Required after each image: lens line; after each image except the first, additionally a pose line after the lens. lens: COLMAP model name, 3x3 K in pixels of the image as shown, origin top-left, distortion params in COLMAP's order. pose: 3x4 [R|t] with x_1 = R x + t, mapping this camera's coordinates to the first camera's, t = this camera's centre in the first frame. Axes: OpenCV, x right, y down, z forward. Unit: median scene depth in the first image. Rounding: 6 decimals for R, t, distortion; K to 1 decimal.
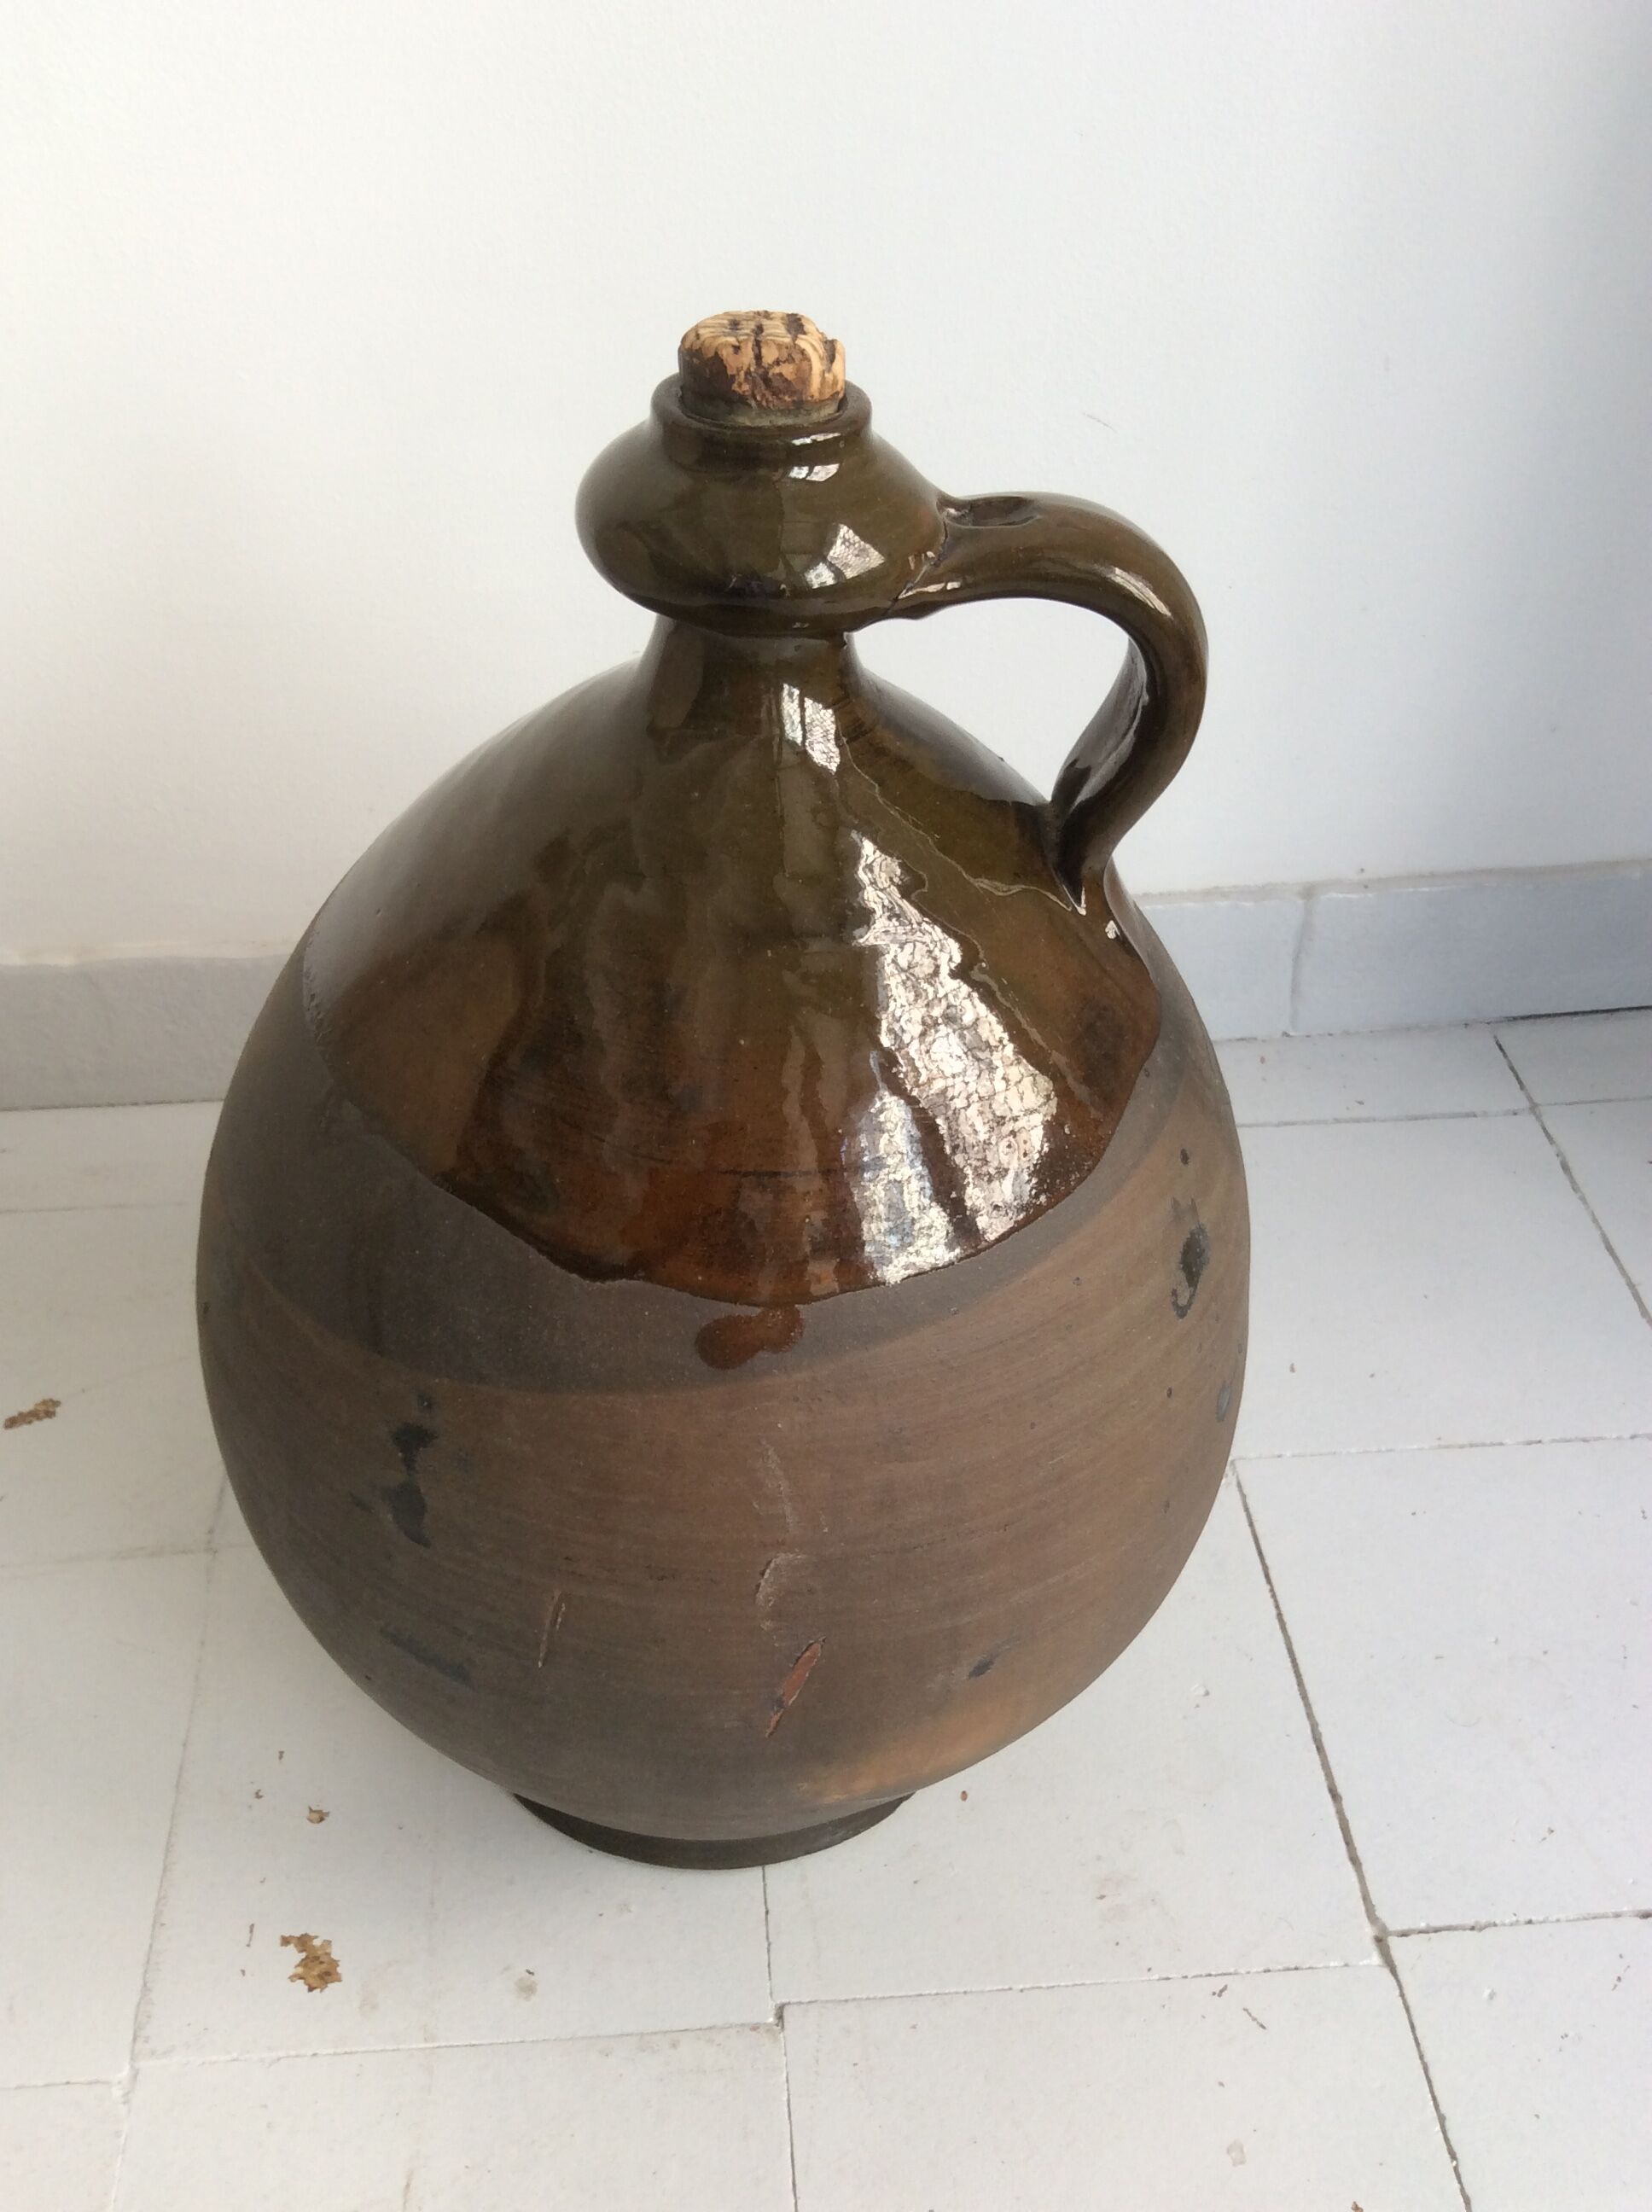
lens RADIAL K [[2055.6, 0, 826.0], [0, 2055.6, 1106.0], [0, 0, 1]] dist [0.135163, -0.275872]
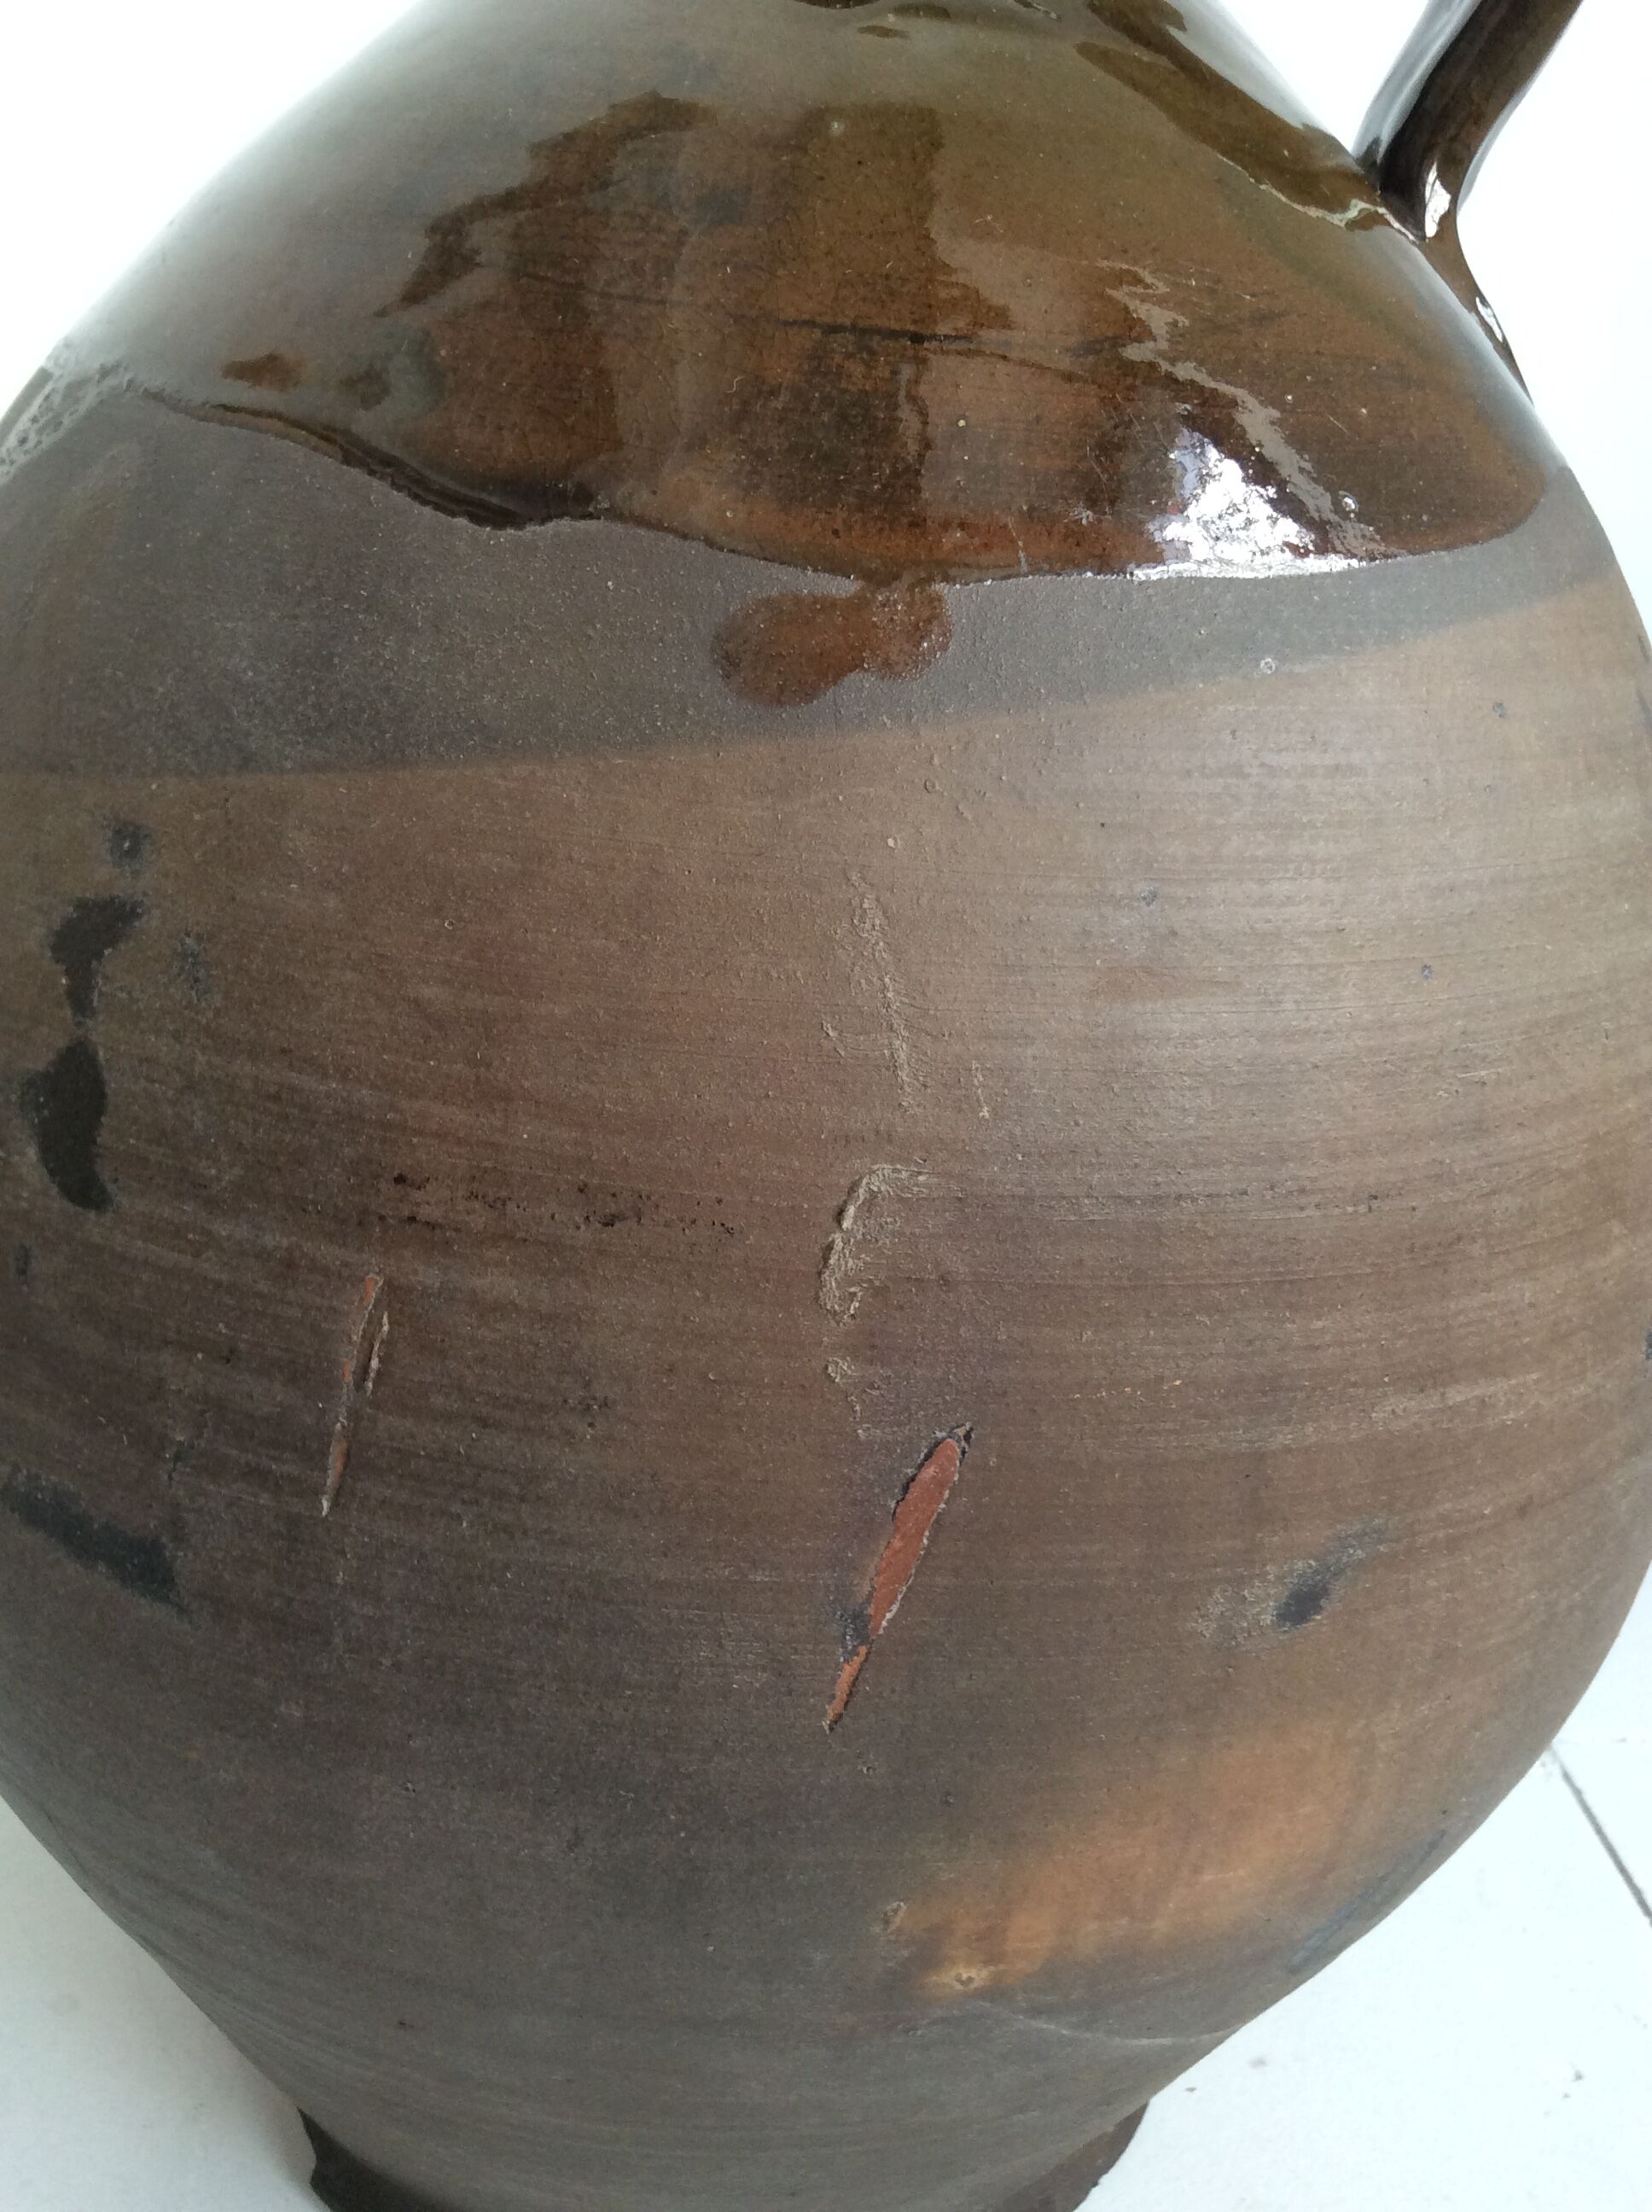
lens RADIAL K [[2055.6, 0, 826.0], [0, 2055.6, 1106.0], [0, 0, 1]] dist [0.135163, -0.275872]
pose [[0.999520, 0.027691, -0.013904, -0.028066], [-0.030765, 0.940394, -0.338693, 0.353278], [0.003696, 0.338959, 0.940794, 0.580921]]
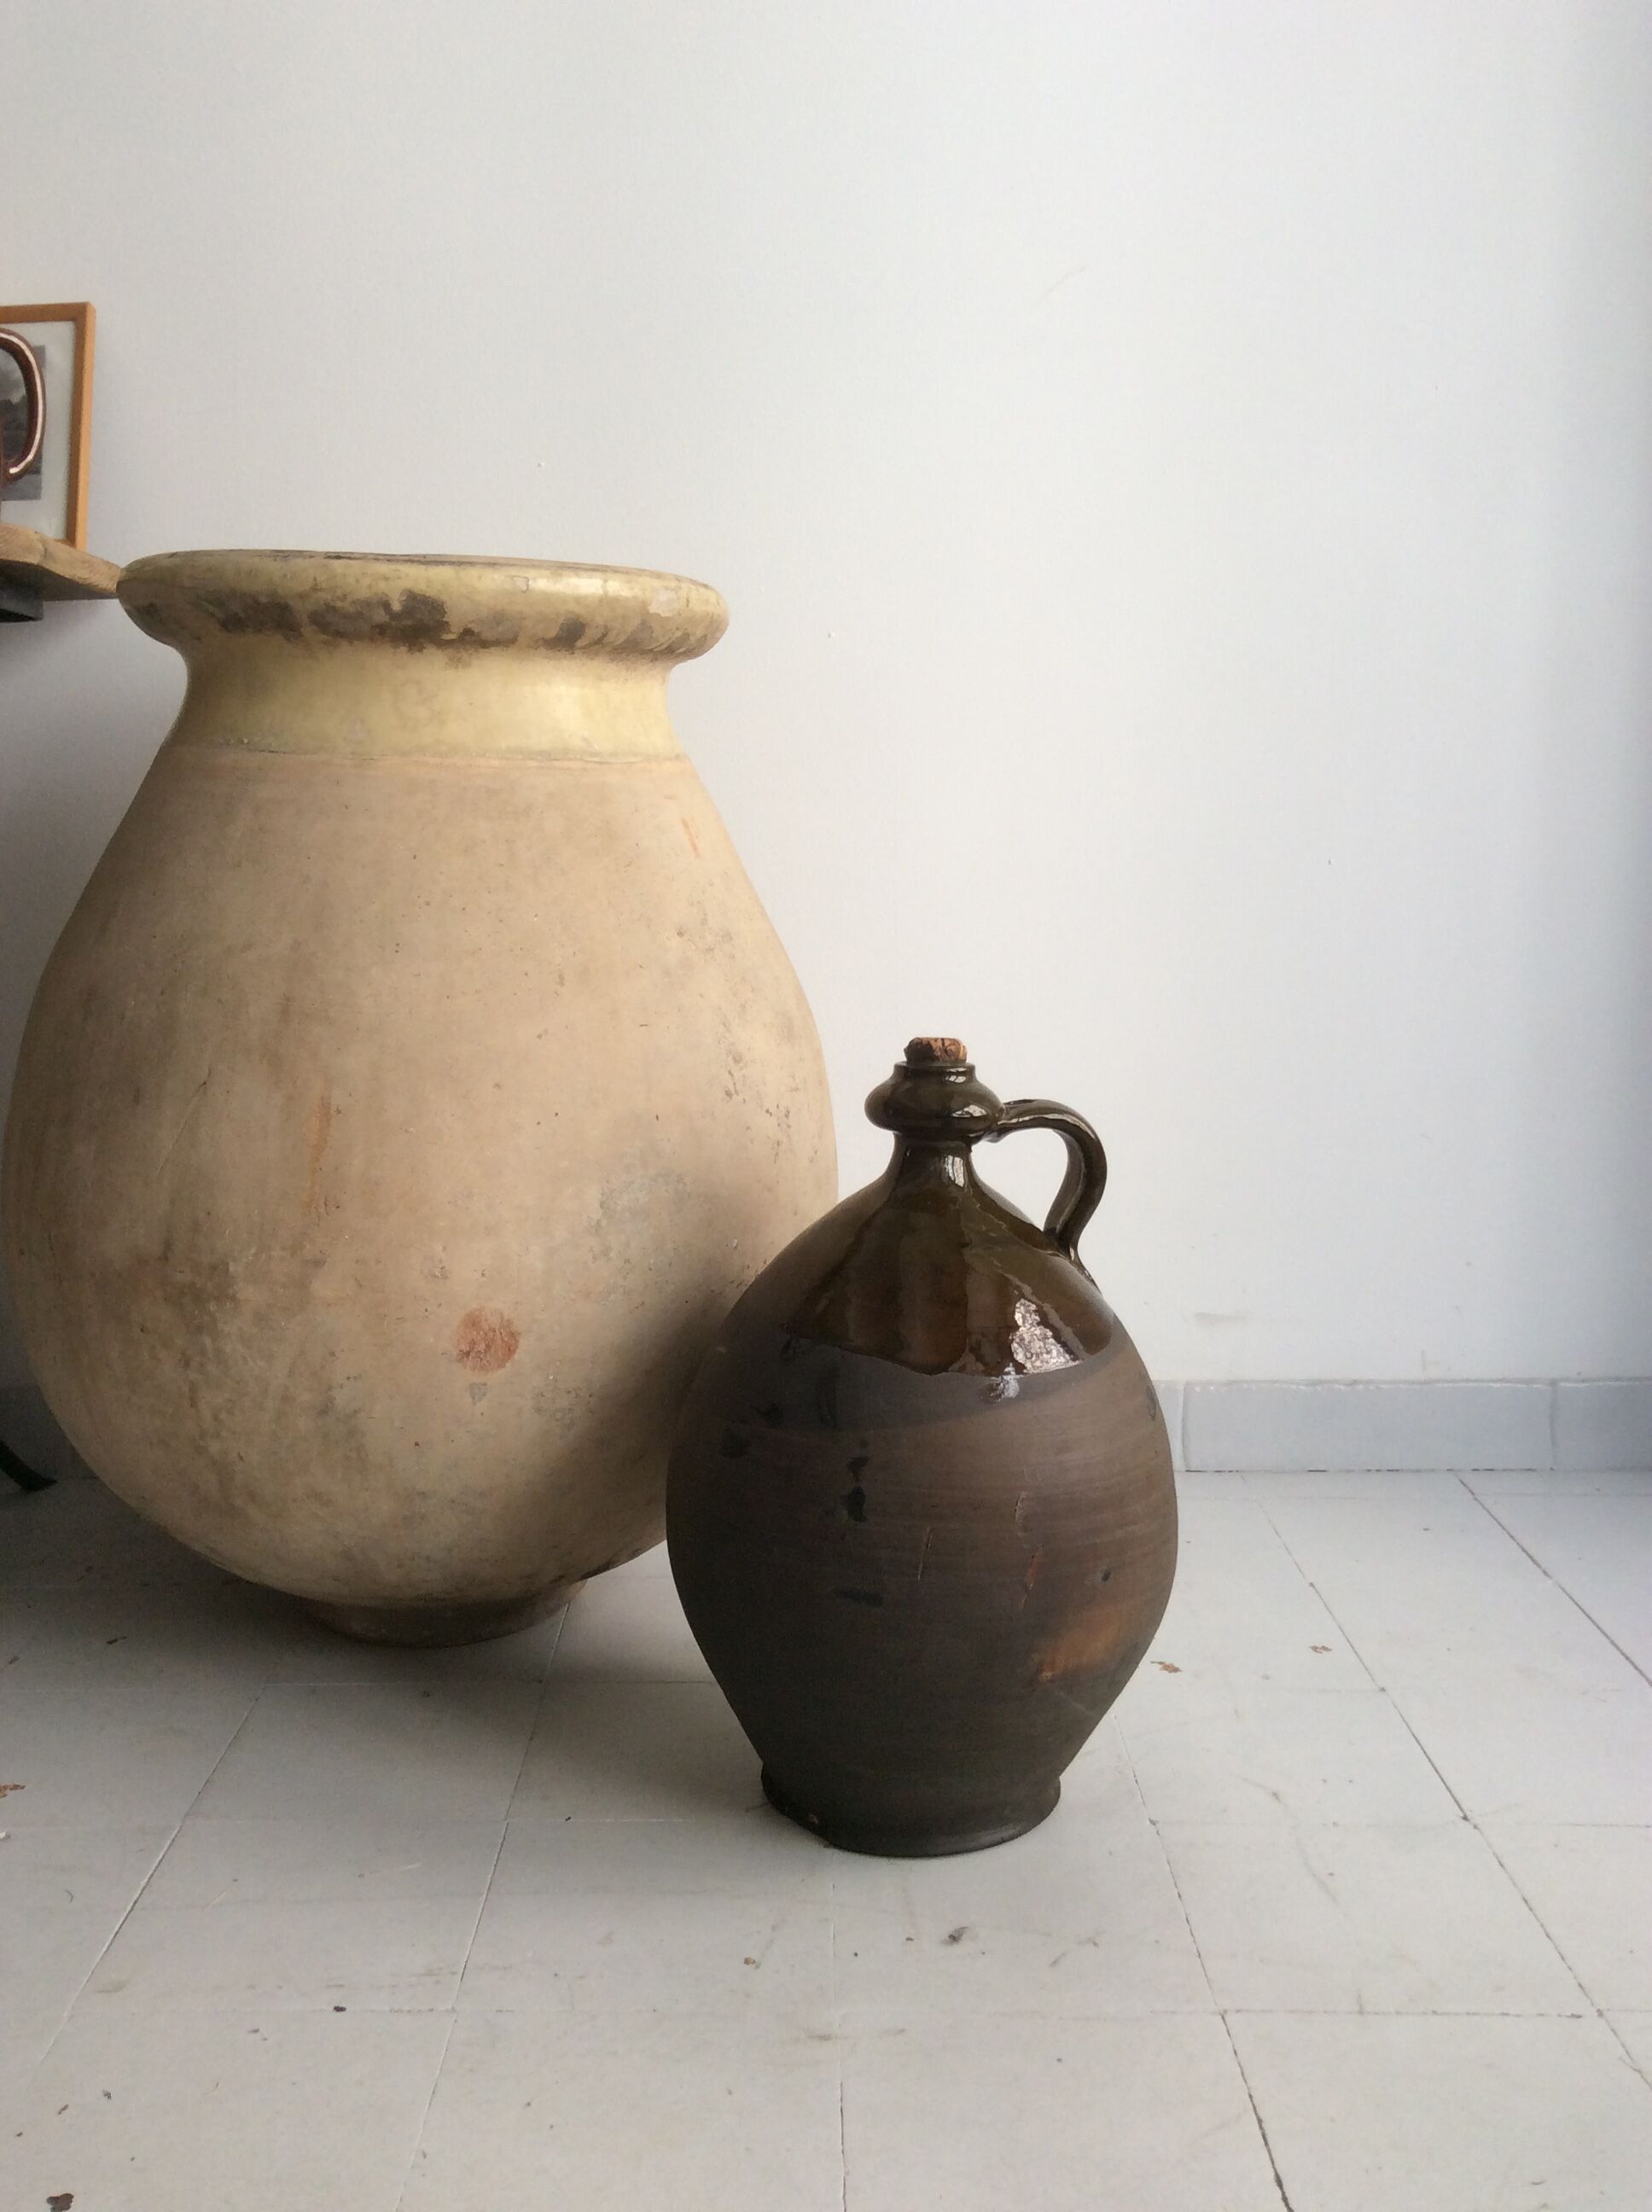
lens RADIAL K [[2055.6, 0, 826.0], [0, 2055.6, 1106.0], [0, 0, 1]] dist [0.135163, -0.275872]
pose [[0.973097, -0.050772, 0.224730, -0.733306], [0.161685, 0.845375, -0.509115, 0.990857], [-0.164132, 0.531754, 0.830842, -1.112210]]
